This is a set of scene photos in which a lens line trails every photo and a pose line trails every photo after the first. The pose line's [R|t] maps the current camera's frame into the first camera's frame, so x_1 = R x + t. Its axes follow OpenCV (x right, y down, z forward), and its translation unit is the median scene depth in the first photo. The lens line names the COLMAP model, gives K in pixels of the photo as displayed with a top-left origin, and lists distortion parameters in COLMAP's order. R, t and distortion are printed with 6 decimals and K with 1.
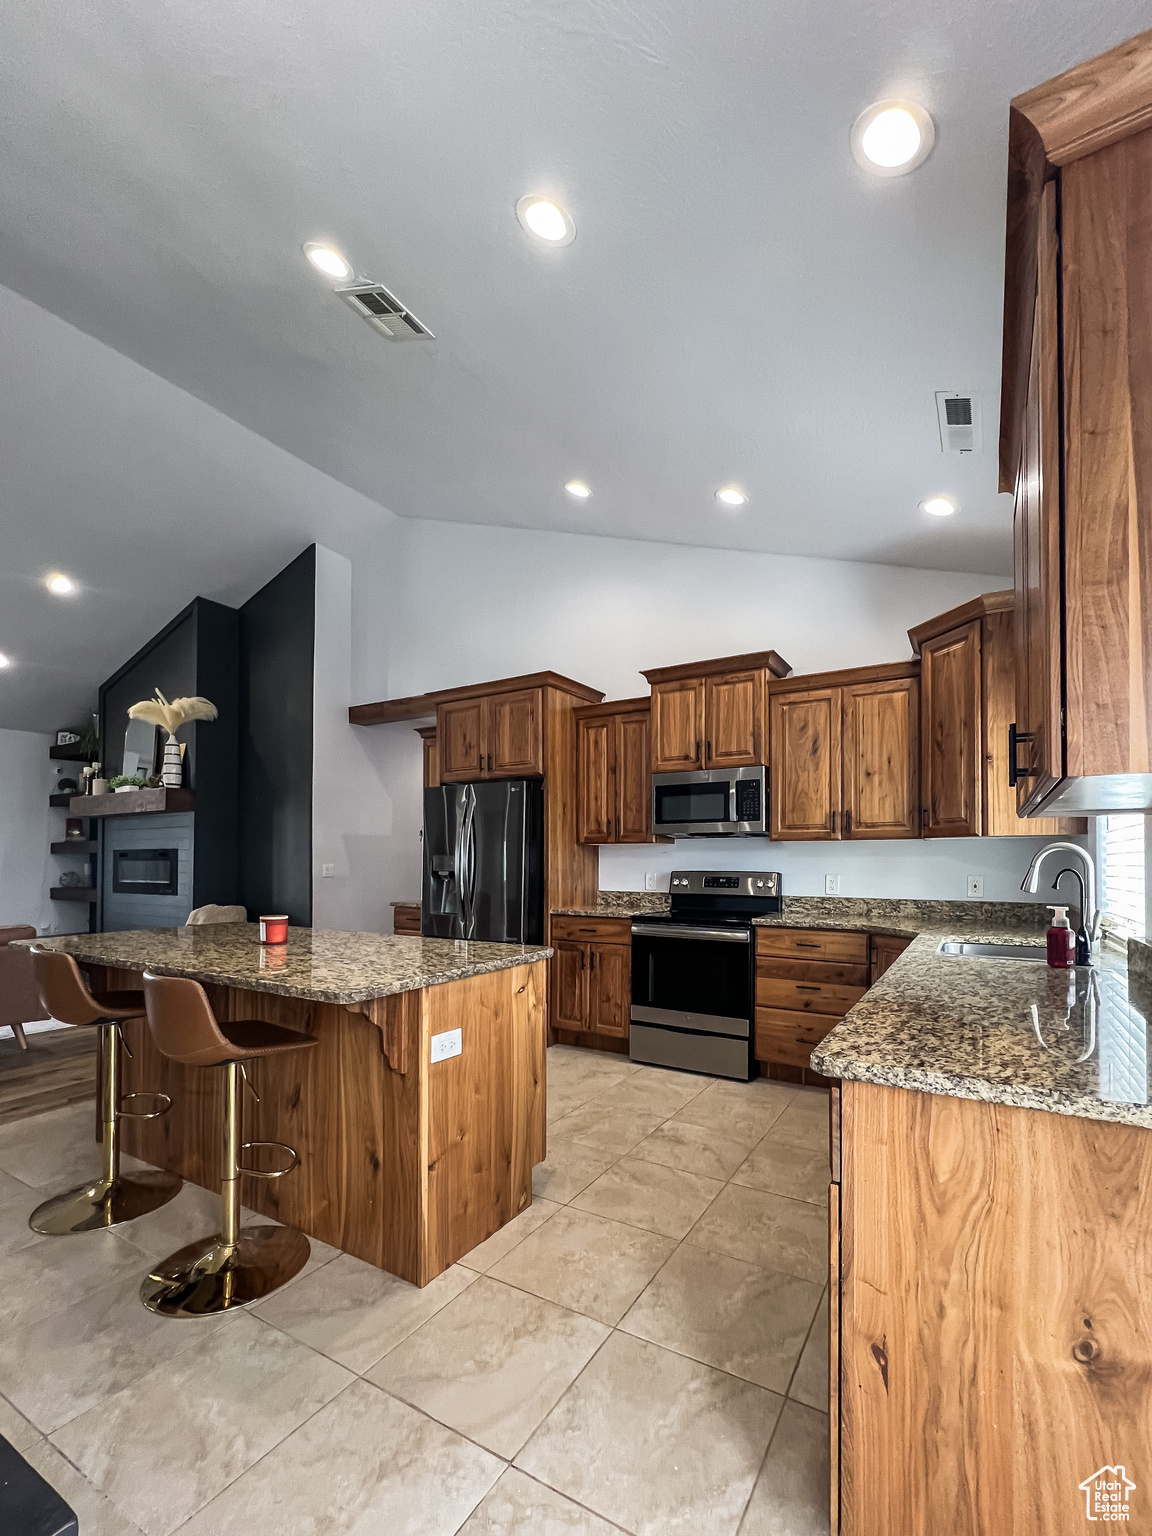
lens RADIAL K [[649.7, 0, 605.0], [0, 649.7, 849.1], [0, 0, 1]] dist [-0.002169, 0.001168]
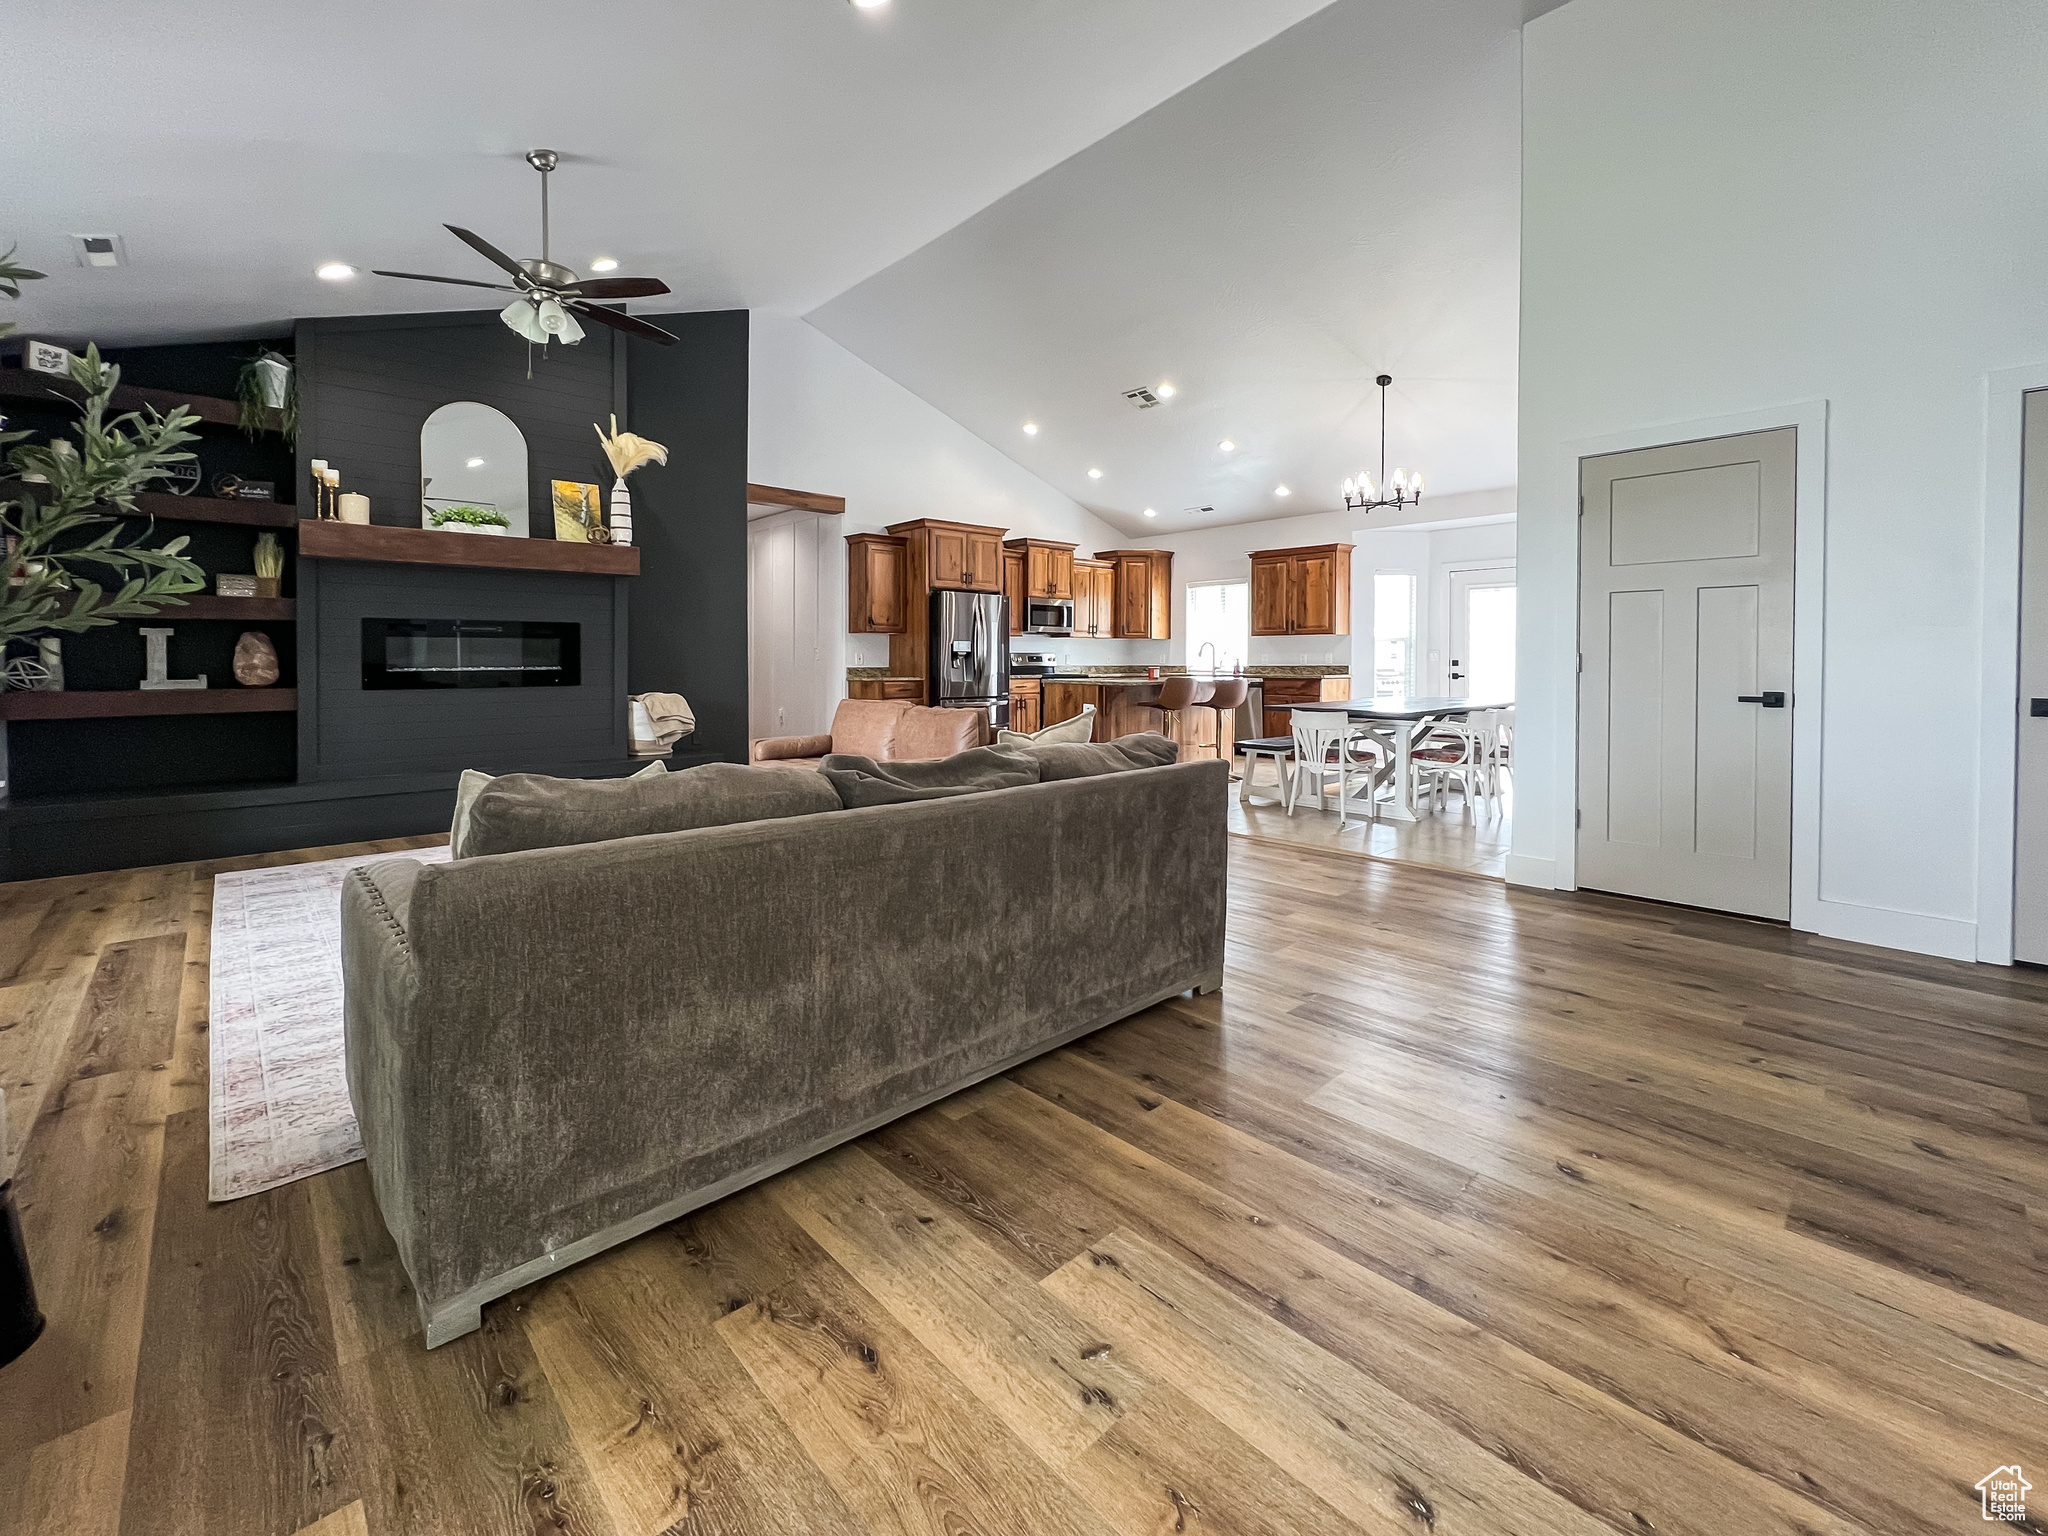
lens RADIAL K [[824.4, 0, 1006.0], [0, 824.4, 691.9], [0, 0, 1]] dist [-0.002678, 0.001490]
pose [[0.328336, -0.036713, 0.943847, -2.175098], [-0.017316, 0.998842, 0.044876, 0.044258], [-0.944402, -0.031078, 0.327320, 0.331941]]
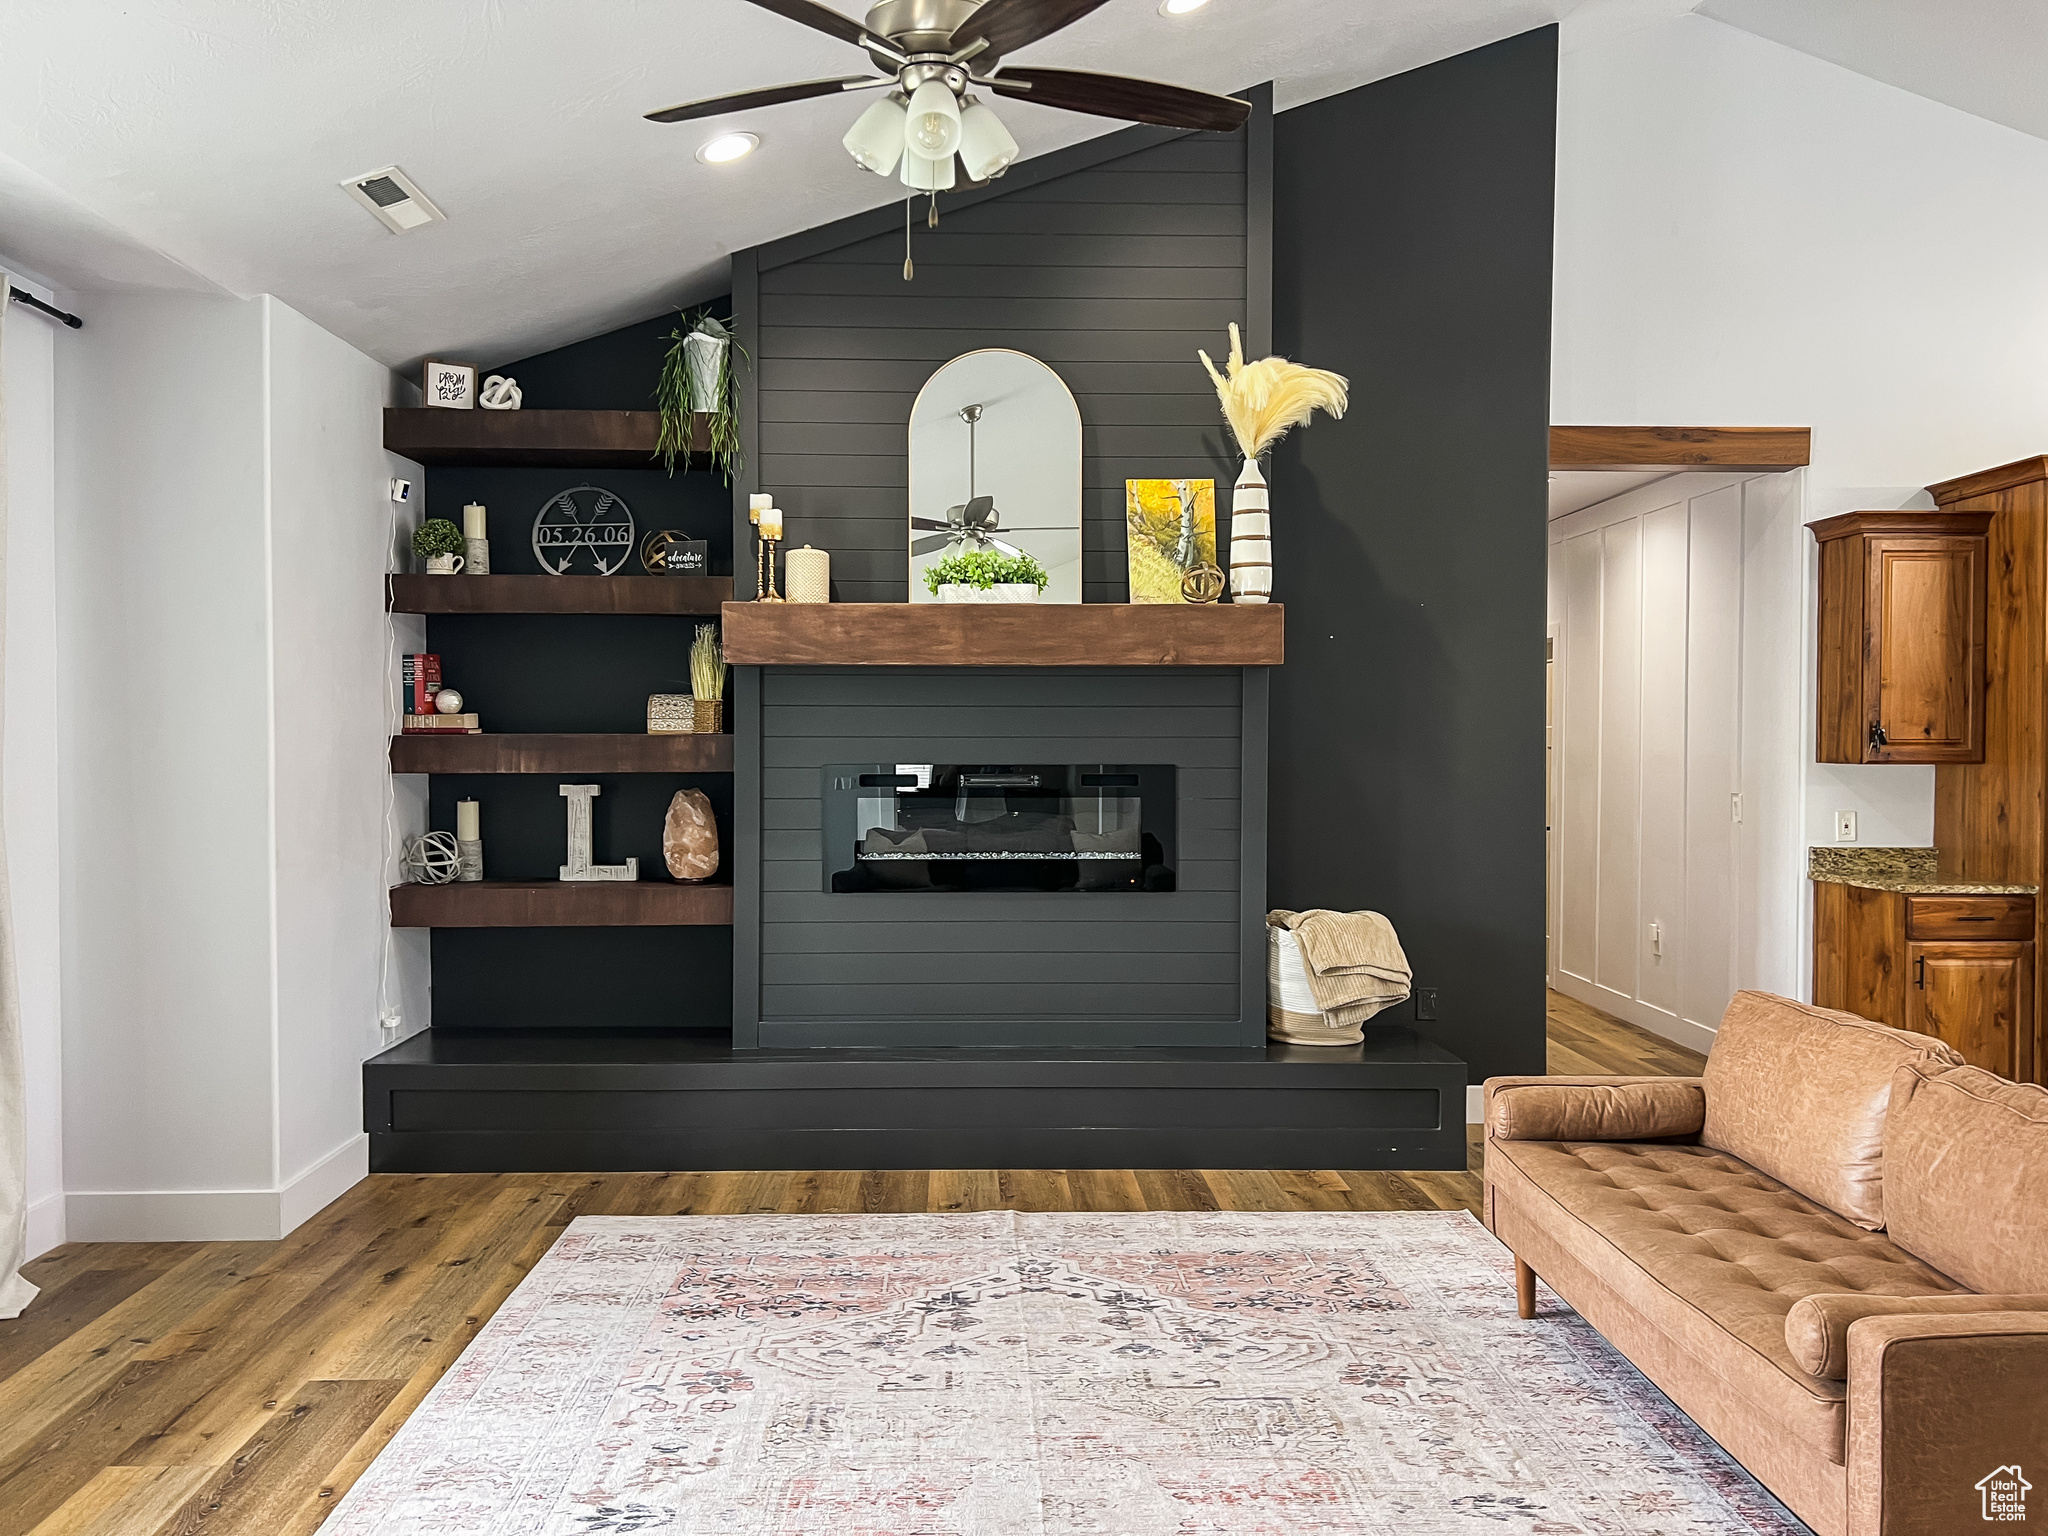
lens RADIAL K [[1538.3, 0, 1026.9], [0, 1538.3, 764.2], [0, 0, 1]] dist [0.055582, -0.061074]
pose [[0.854288, -0.005839, 0.519766, -1.827716], [-0.011981, 0.999450, 0.030920, -0.042195], [-0.519661, -0.032642, 0.853749, 0.465921]]
